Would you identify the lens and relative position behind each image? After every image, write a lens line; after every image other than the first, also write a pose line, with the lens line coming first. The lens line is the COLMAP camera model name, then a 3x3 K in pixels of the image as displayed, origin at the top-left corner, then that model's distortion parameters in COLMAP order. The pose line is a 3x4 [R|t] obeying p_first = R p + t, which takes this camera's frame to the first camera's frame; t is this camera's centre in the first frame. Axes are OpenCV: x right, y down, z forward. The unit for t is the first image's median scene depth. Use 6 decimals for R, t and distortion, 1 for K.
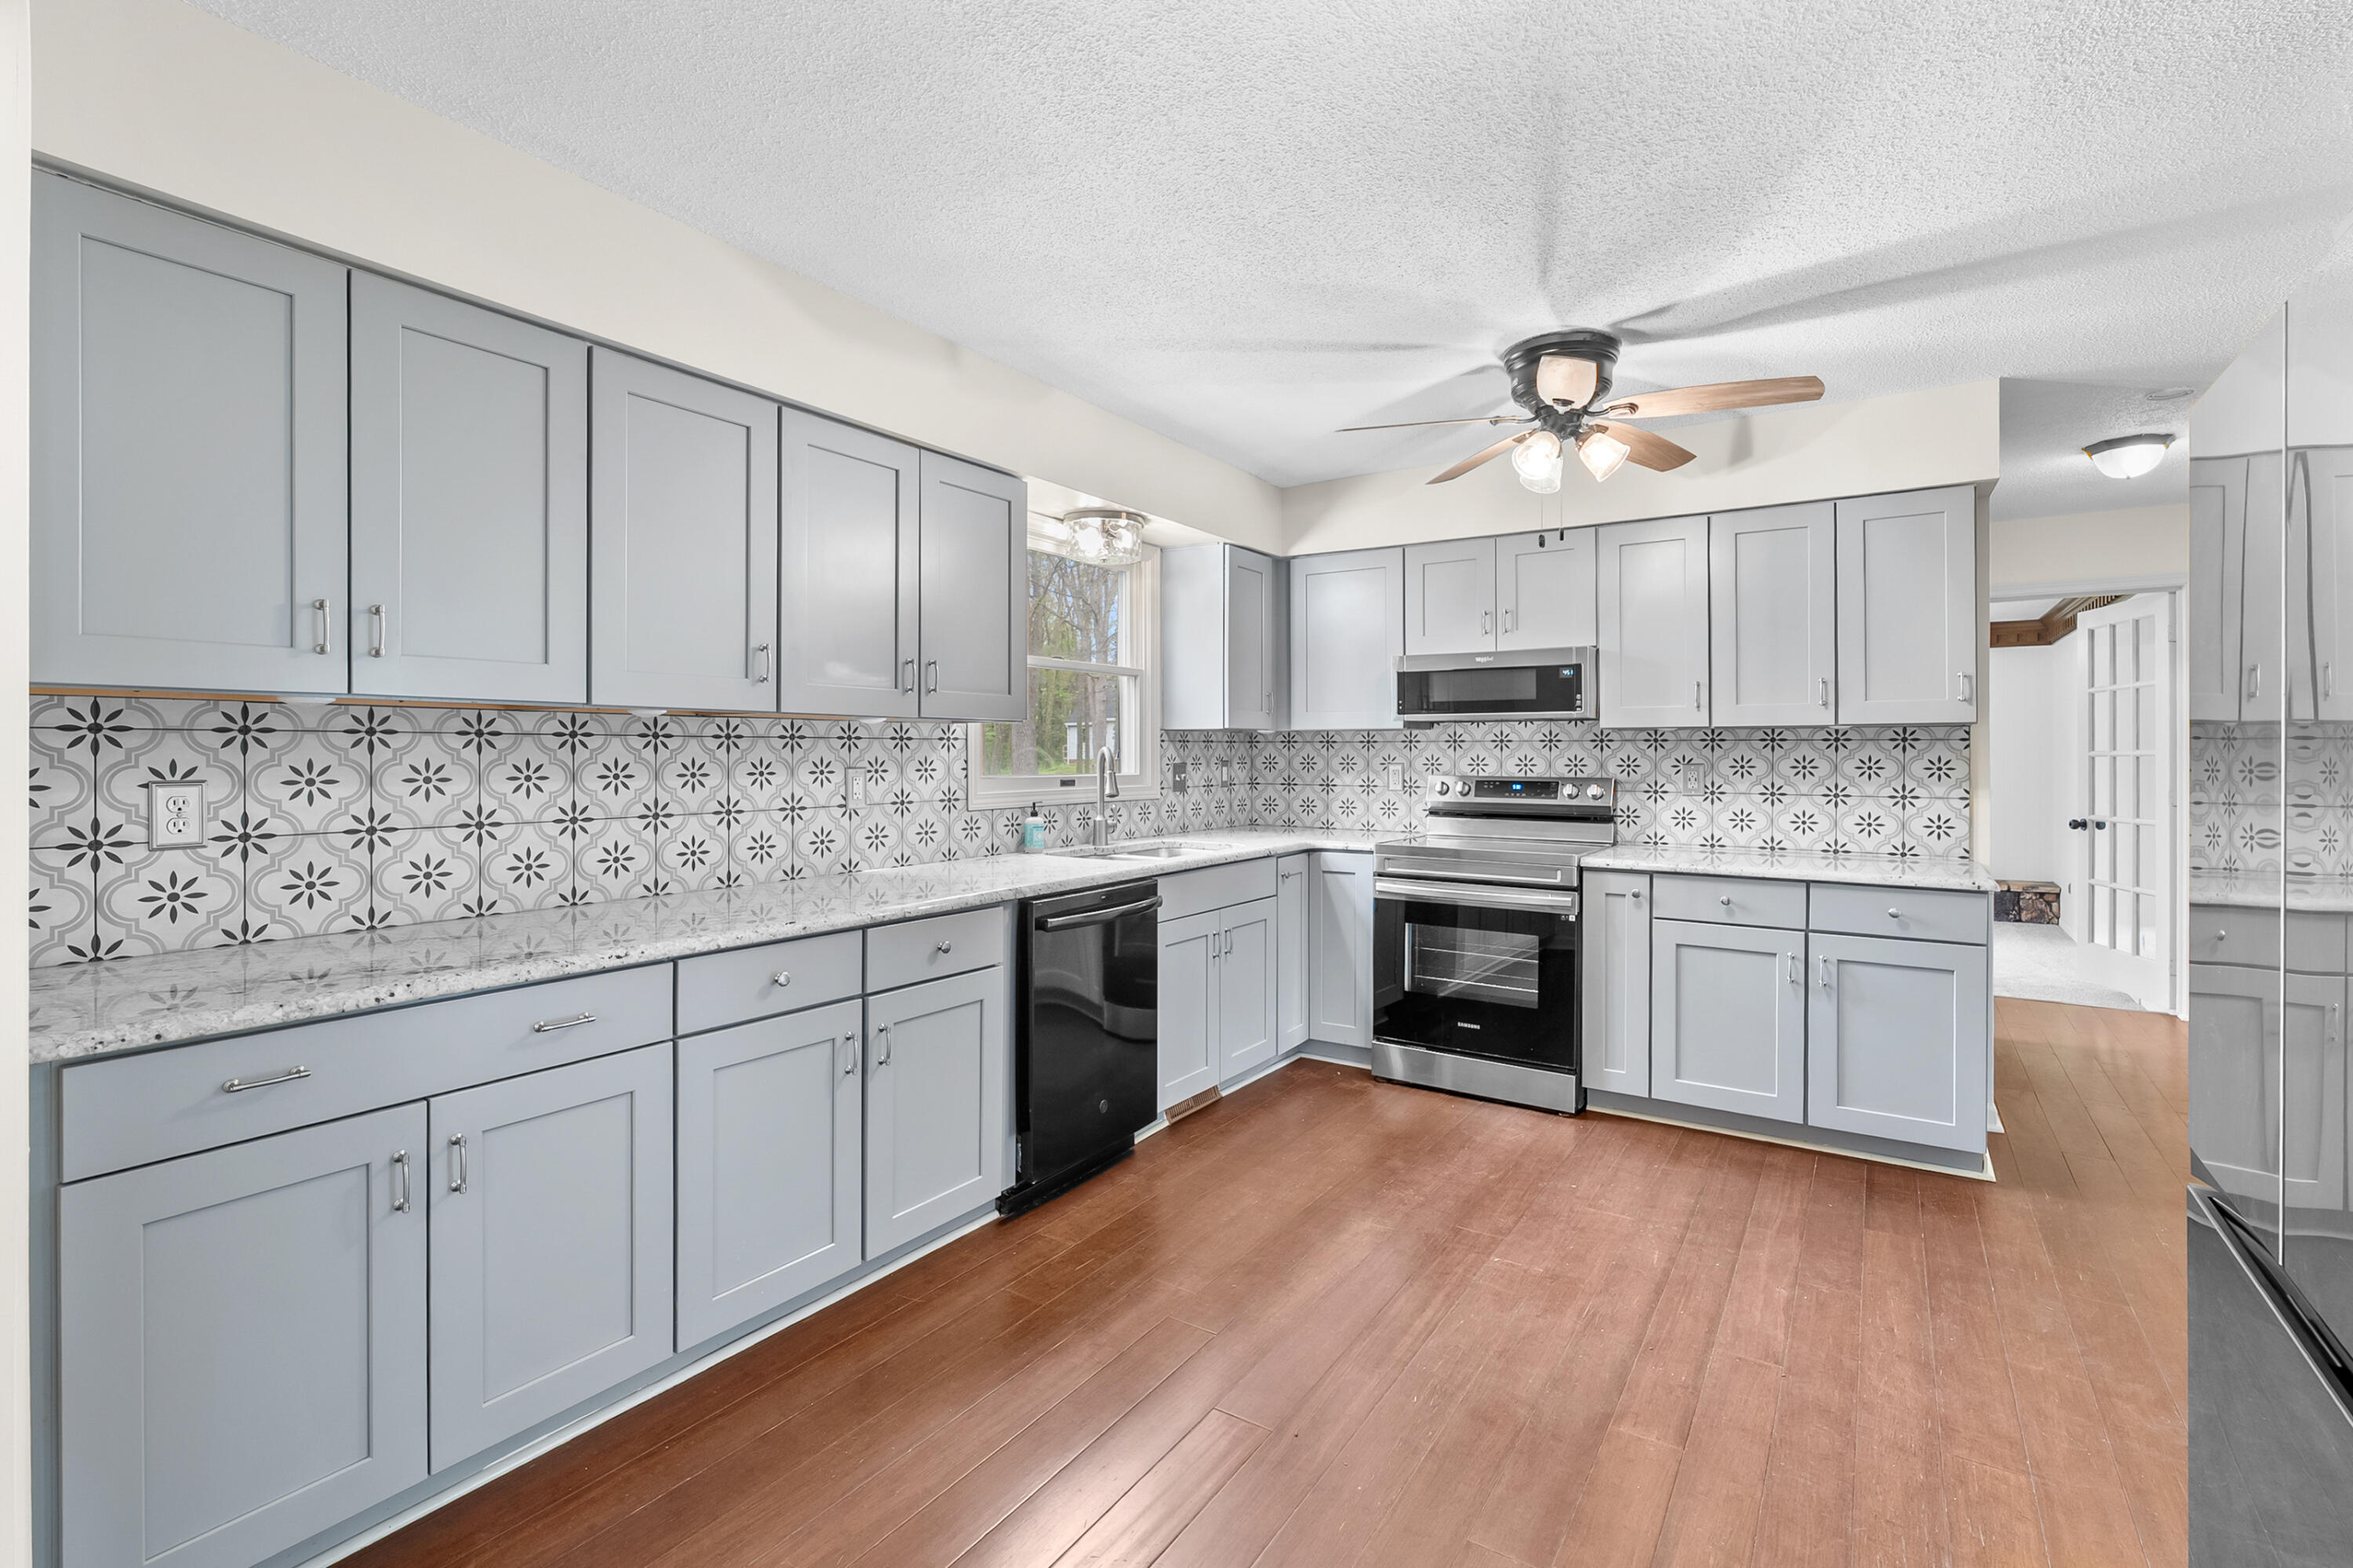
lens RADIAL K [[1061.1, 0, 1180.9], [0, 1061.1, 748.3], [0, 0, 1]] dist [-0.002405, 0.001220]
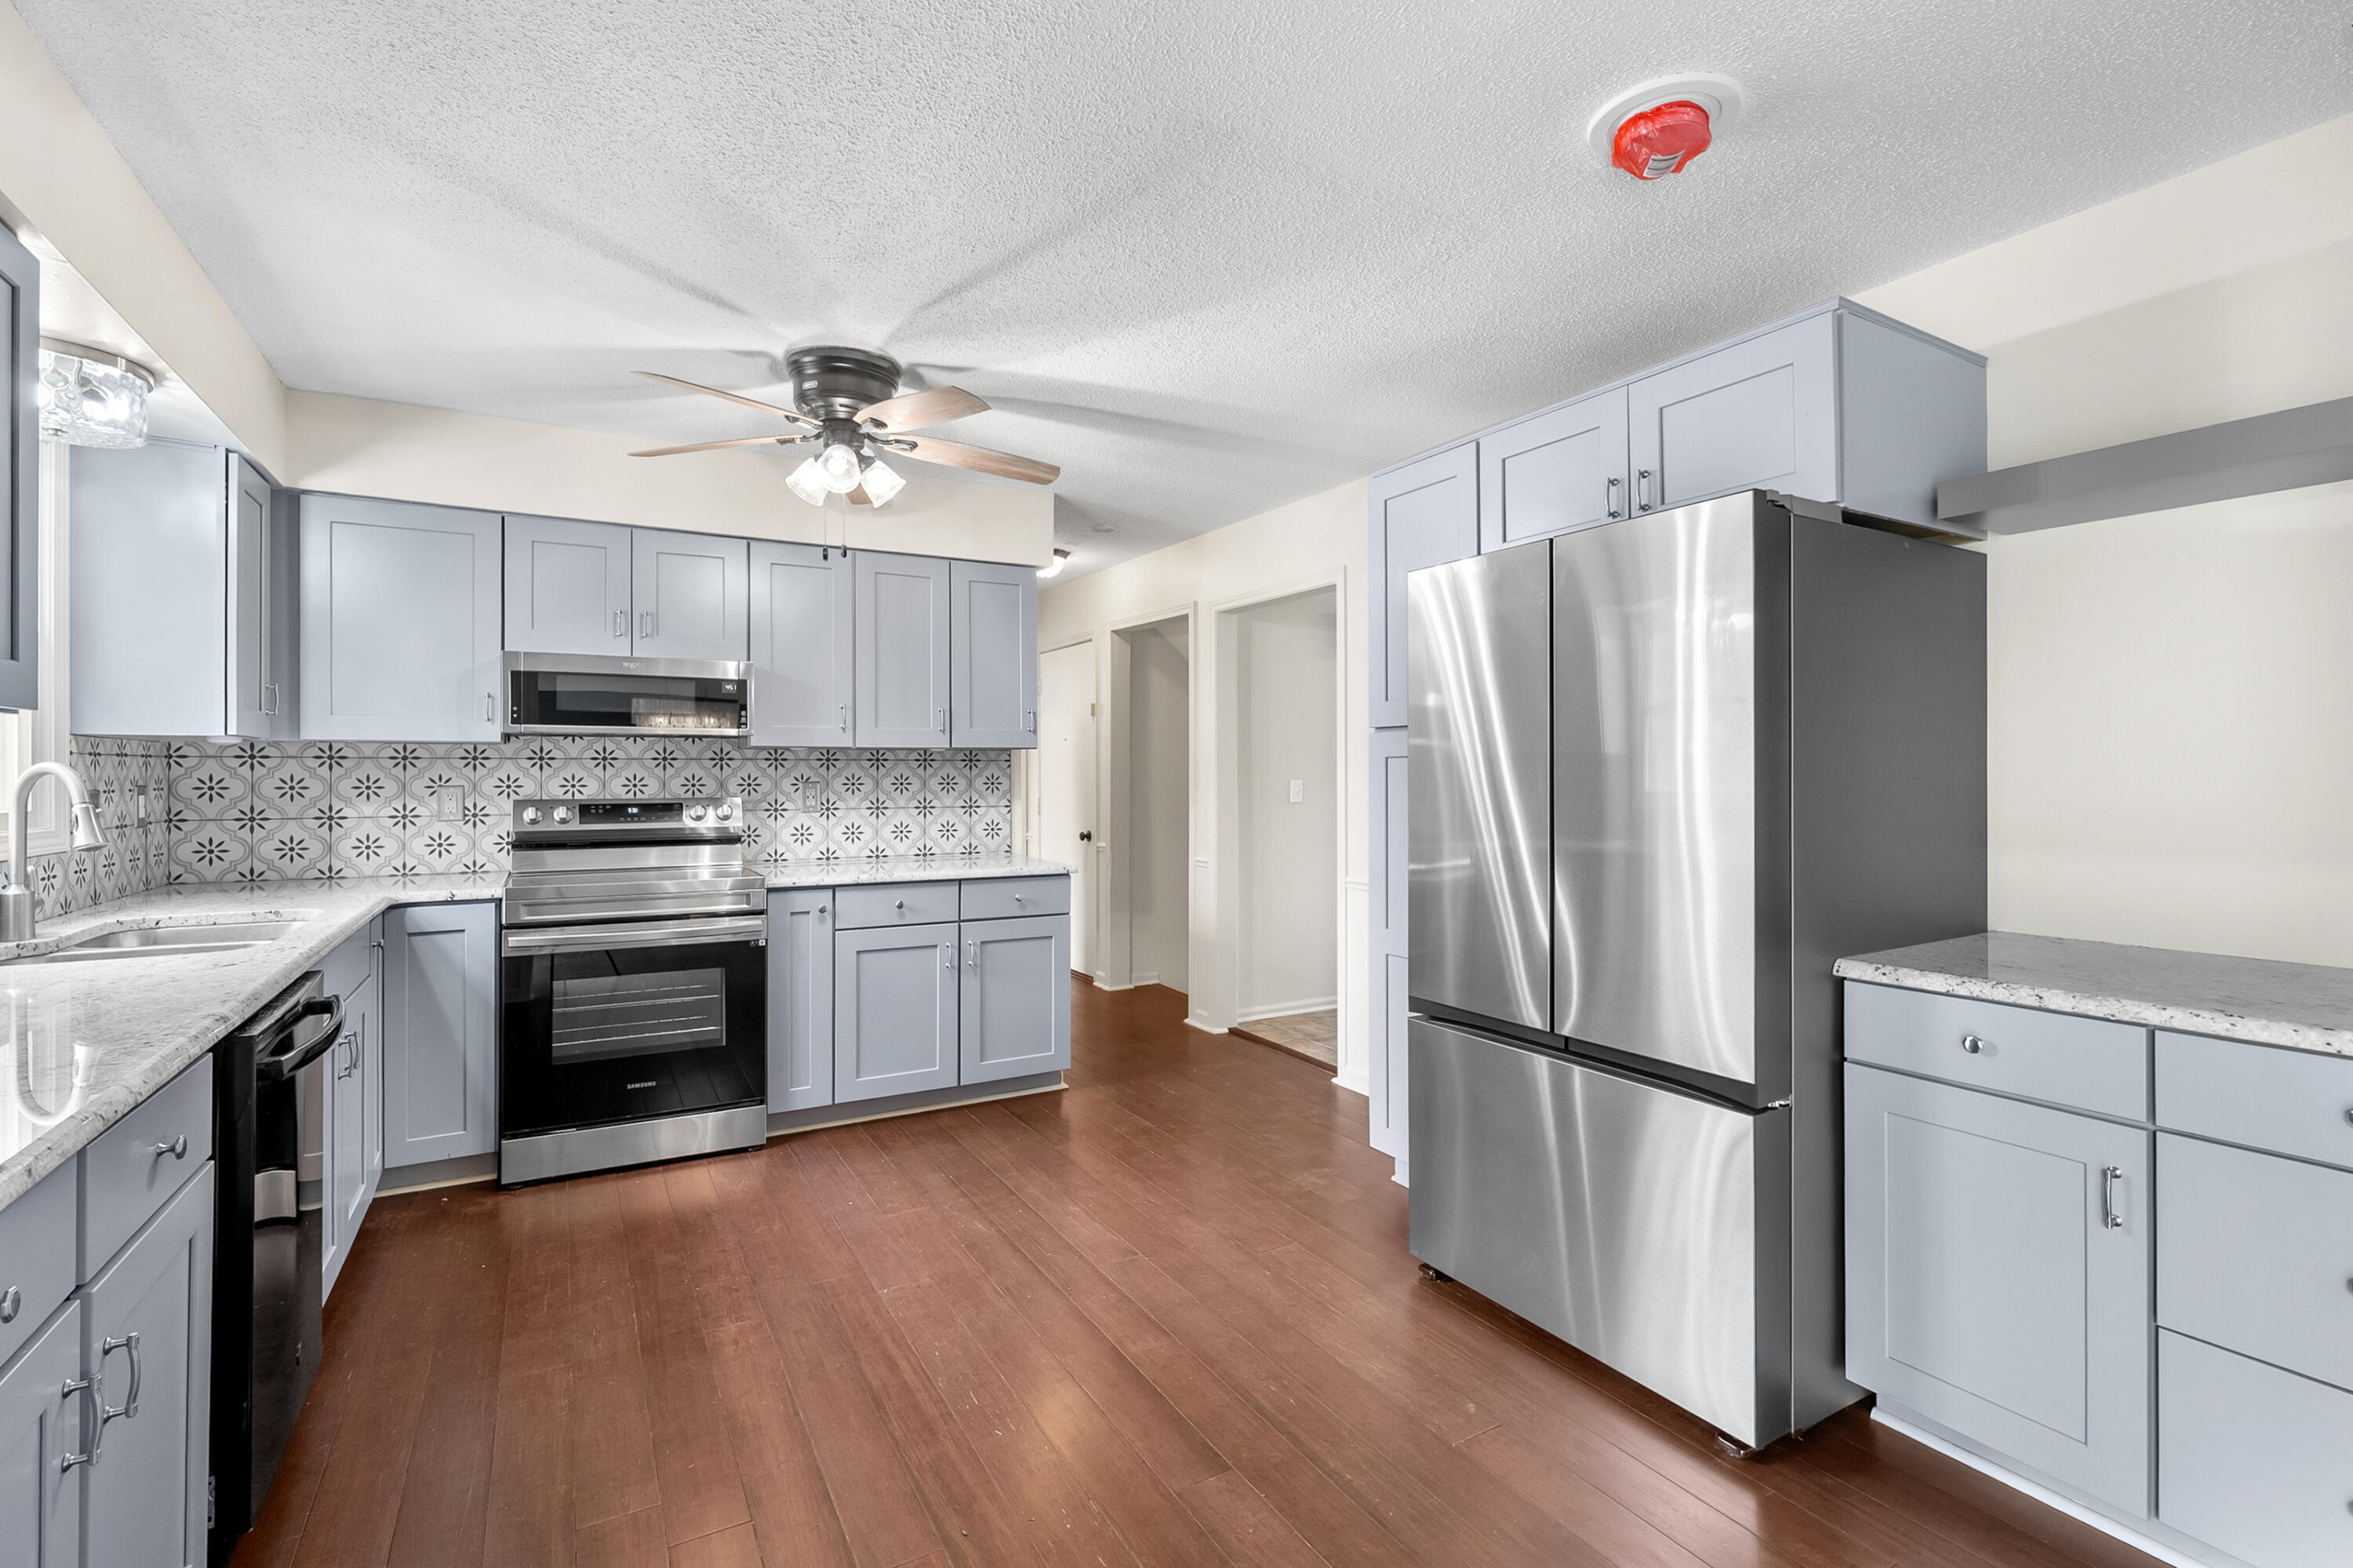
lens RADIAL K [[1061.1, 0, 1157.4], [0, 1061.1, 768.1], [0, 0, 1]] dist [-0.002405, 0.001220]
pose [[0.455828, 0.000626, 0.890068, -0.353297], [-0.001337, 0.999999, -0.000019, 0.000443], [-0.890067, -0.001181, 0.455828, 0.257722]]
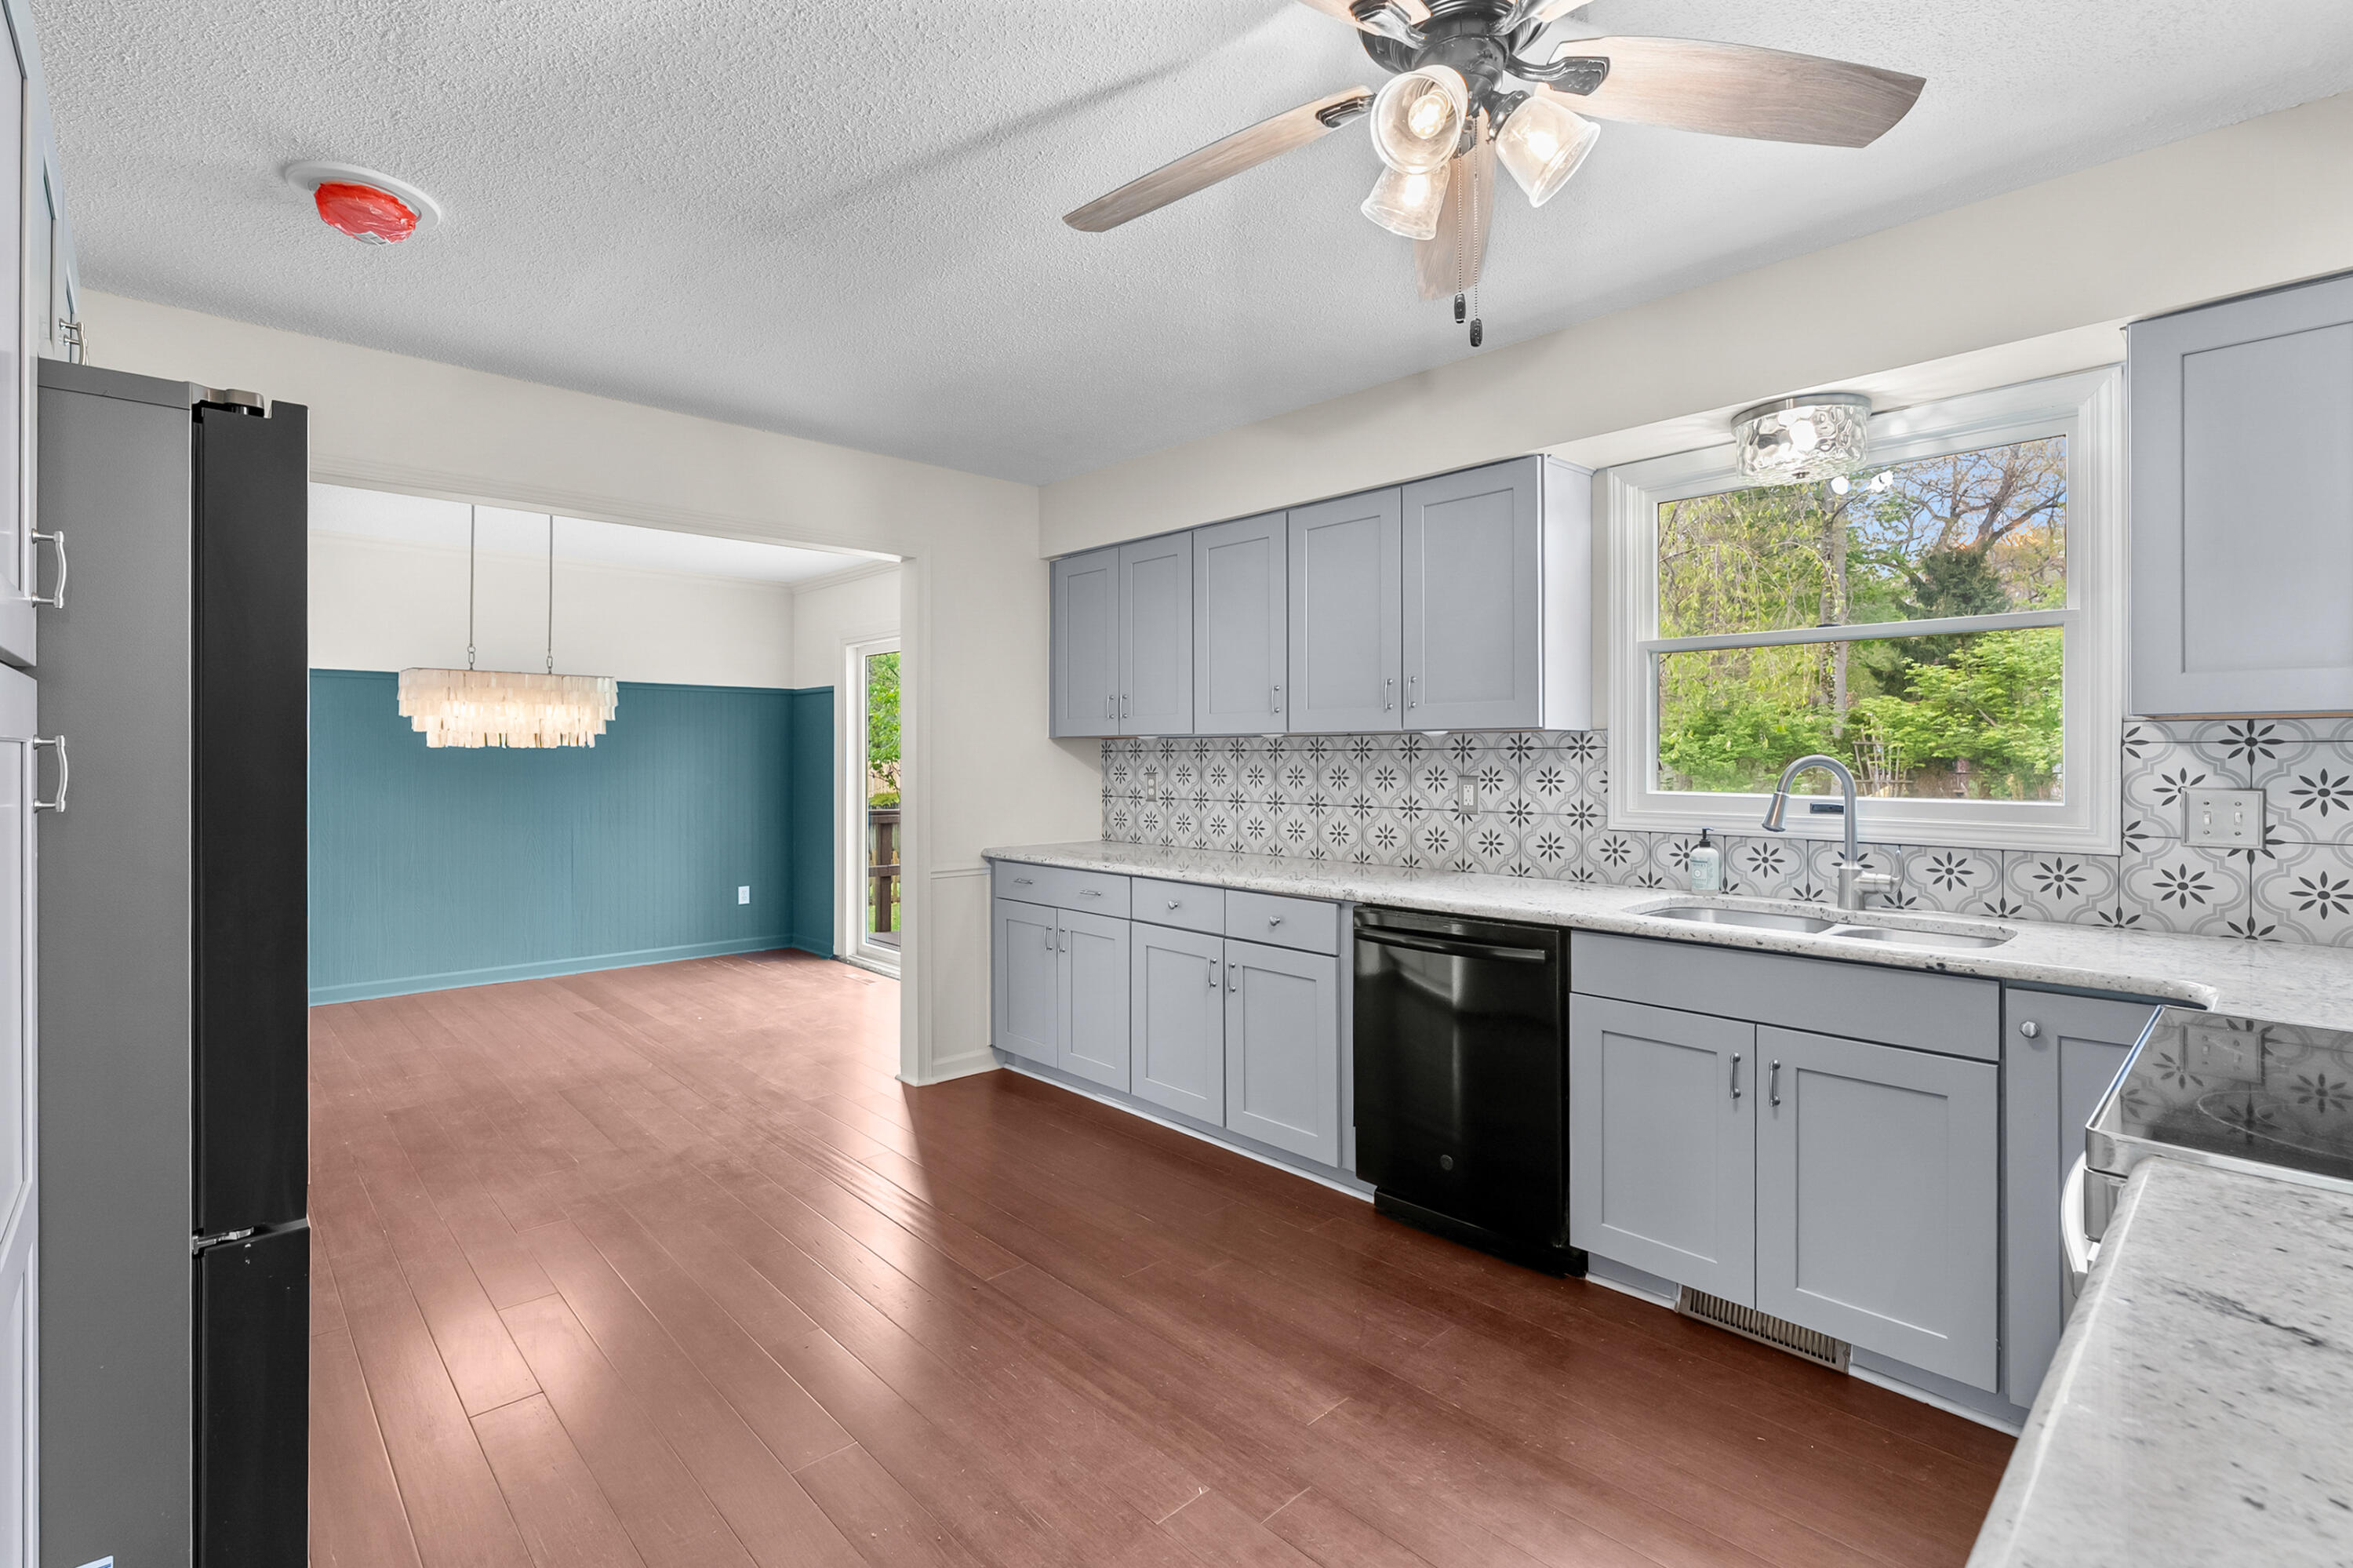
lens RADIAL K [[1061.1, 0, 1181.8], [0, 1061.1, 755.9], [0, 0, 1]] dist [-0.002405, 0.001220]
pose [[-0.219297, -0.000154, -0.975658, 0.763665], [0.004425, 0.999990, -0.001153, -0.002613], [0.975648, -0.004570, -0.219294, 0.886264]]
